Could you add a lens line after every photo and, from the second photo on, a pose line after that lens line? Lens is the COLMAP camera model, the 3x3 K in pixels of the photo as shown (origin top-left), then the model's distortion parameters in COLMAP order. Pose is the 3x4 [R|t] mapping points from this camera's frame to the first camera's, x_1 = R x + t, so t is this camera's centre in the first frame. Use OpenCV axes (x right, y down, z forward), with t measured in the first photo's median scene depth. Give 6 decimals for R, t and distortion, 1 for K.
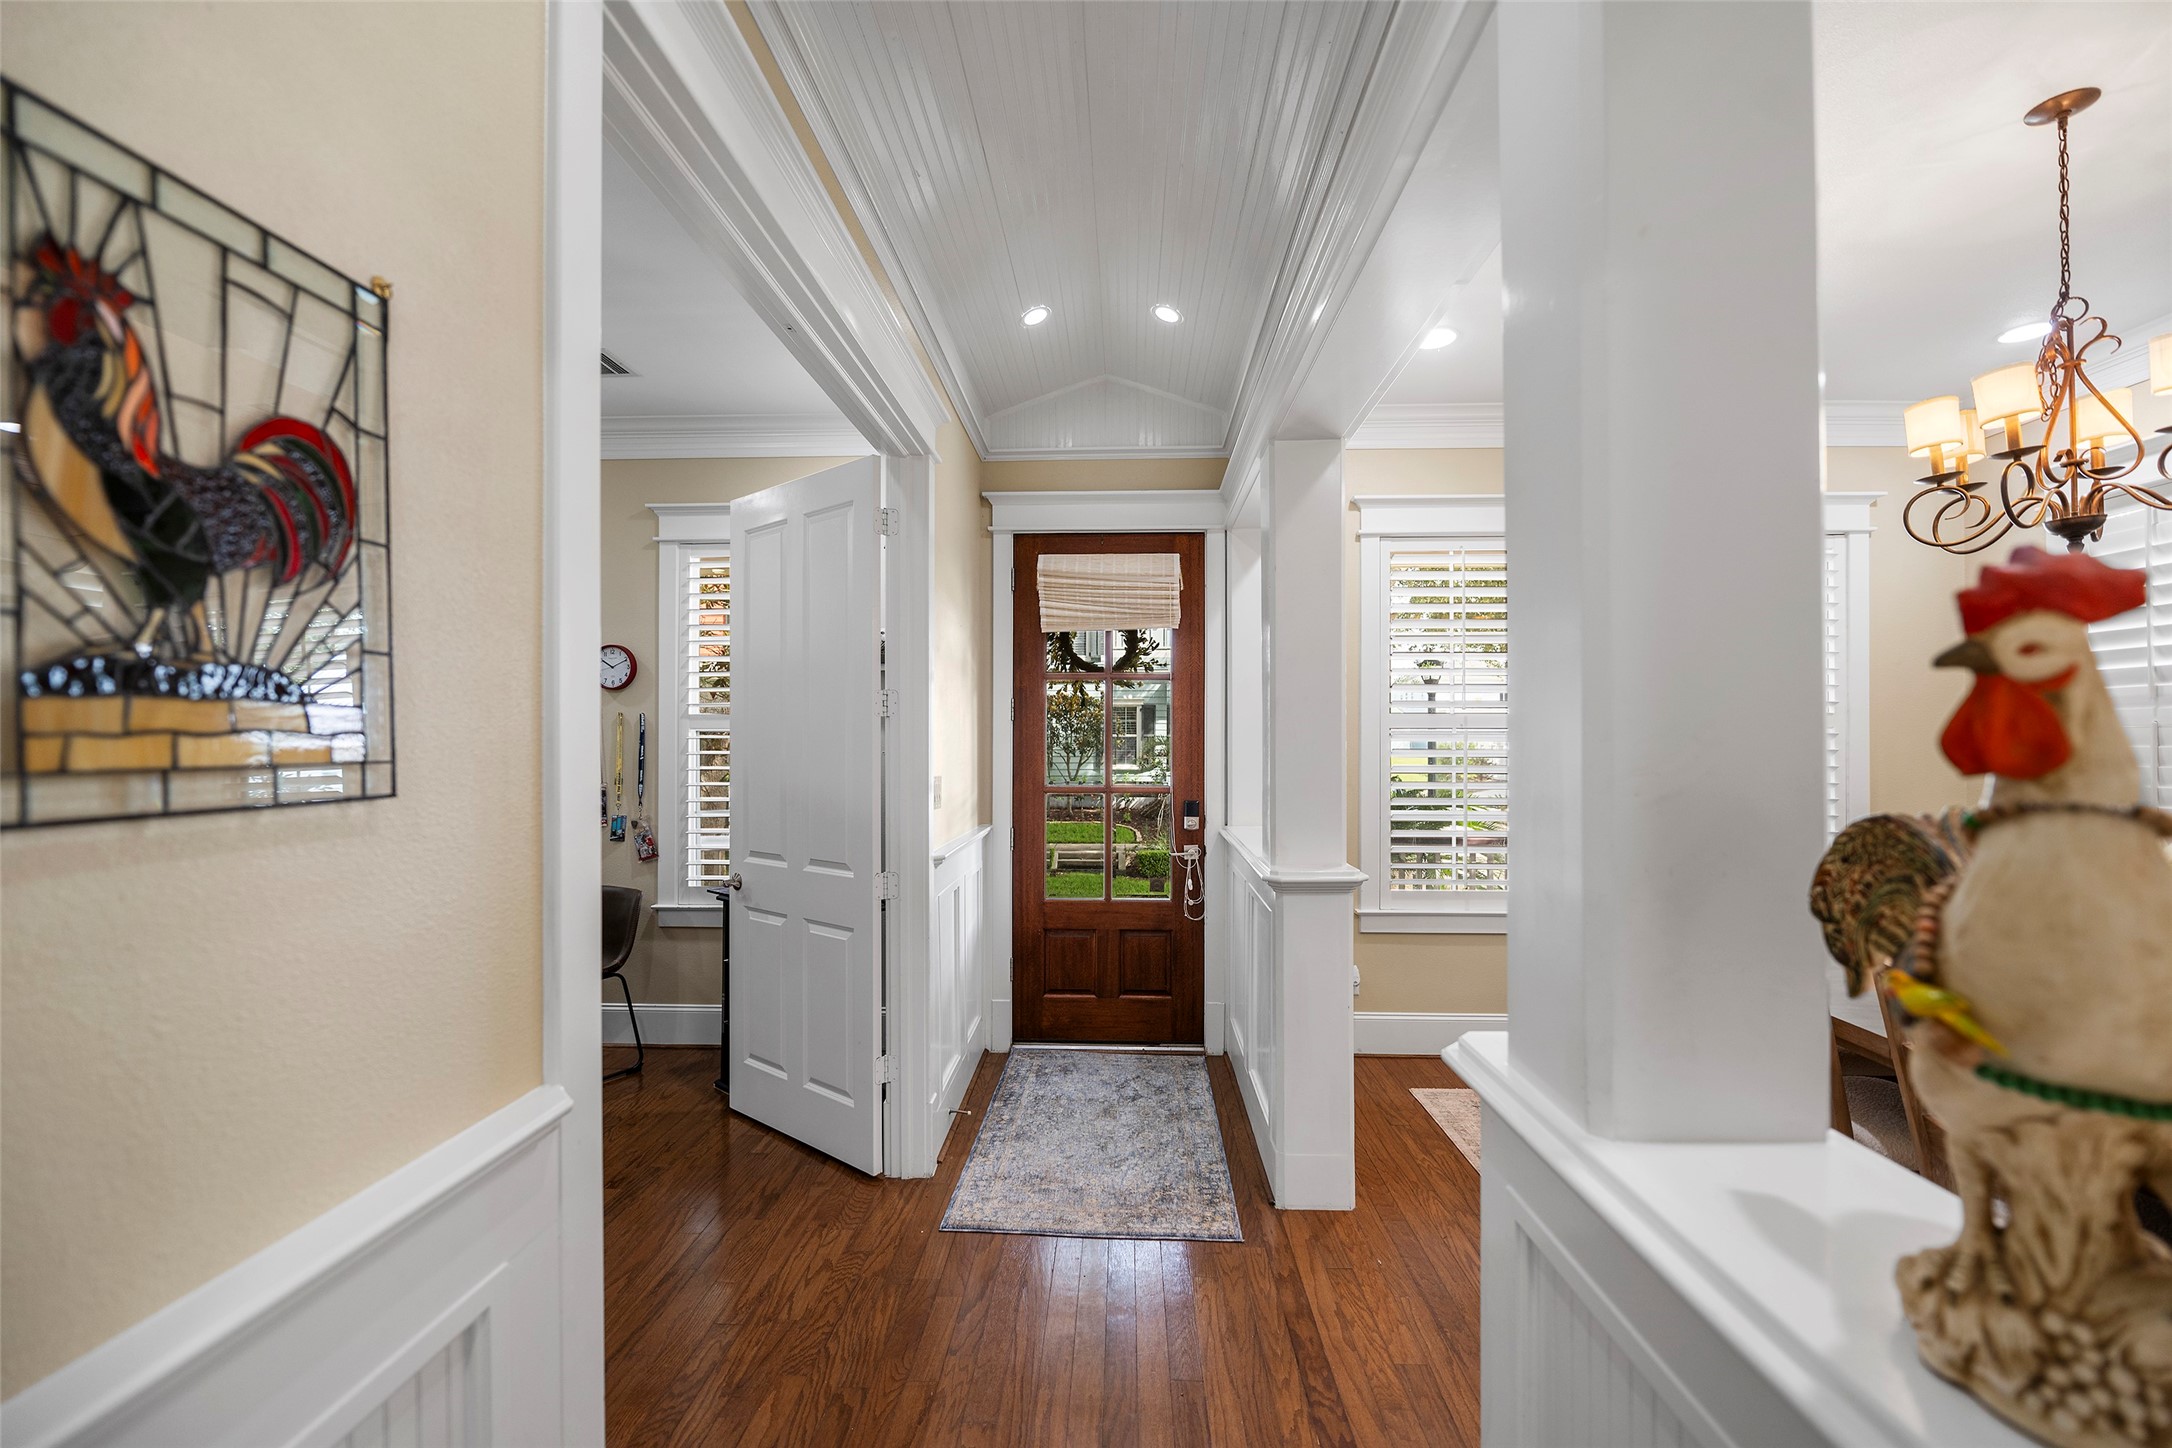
lens RADIAL K [[887.1, 0, 1081.9], [0, 887.1, 727.0], [0, 0, 1]] dist [-0.002808, -0.000197]
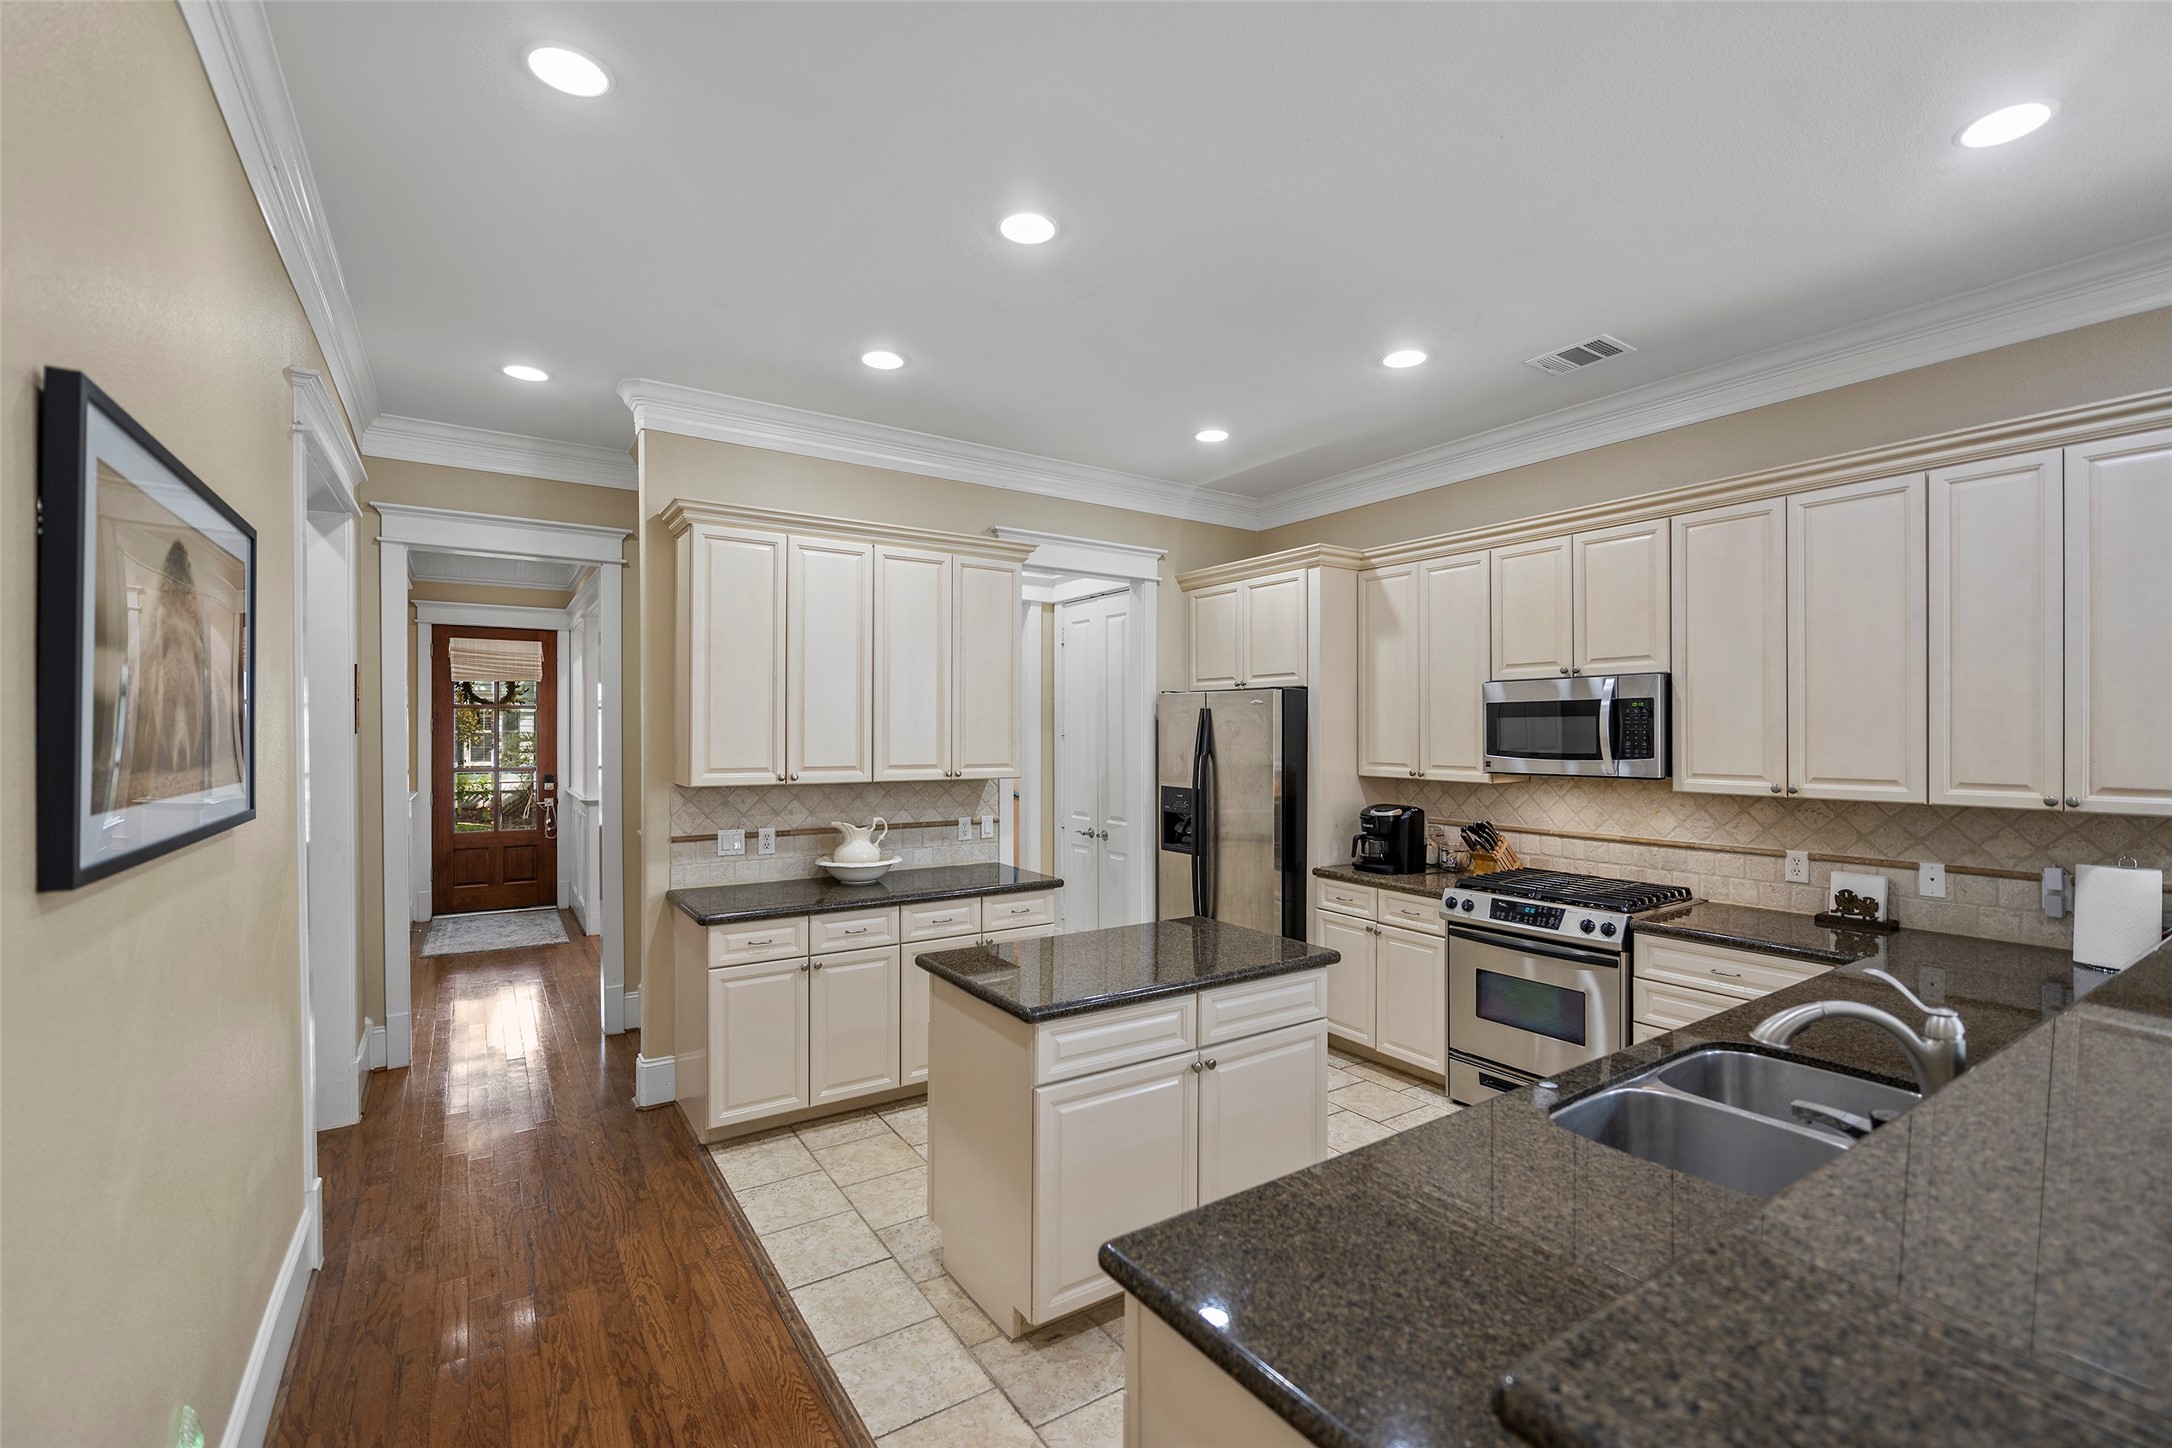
lens RADIAL K [[934.3, 0, 1086.0], [0, 934.3, 724.0], [0, 0, 1]] dist [-0.001773, -0.000053]
pose [[0.808743, -0.000715, 0.588161, -0.117381], [0.000014, 0.999999, 0.001197, -0.024778], [-0.588162, -0.000960, 0.808743, -1.244028]]
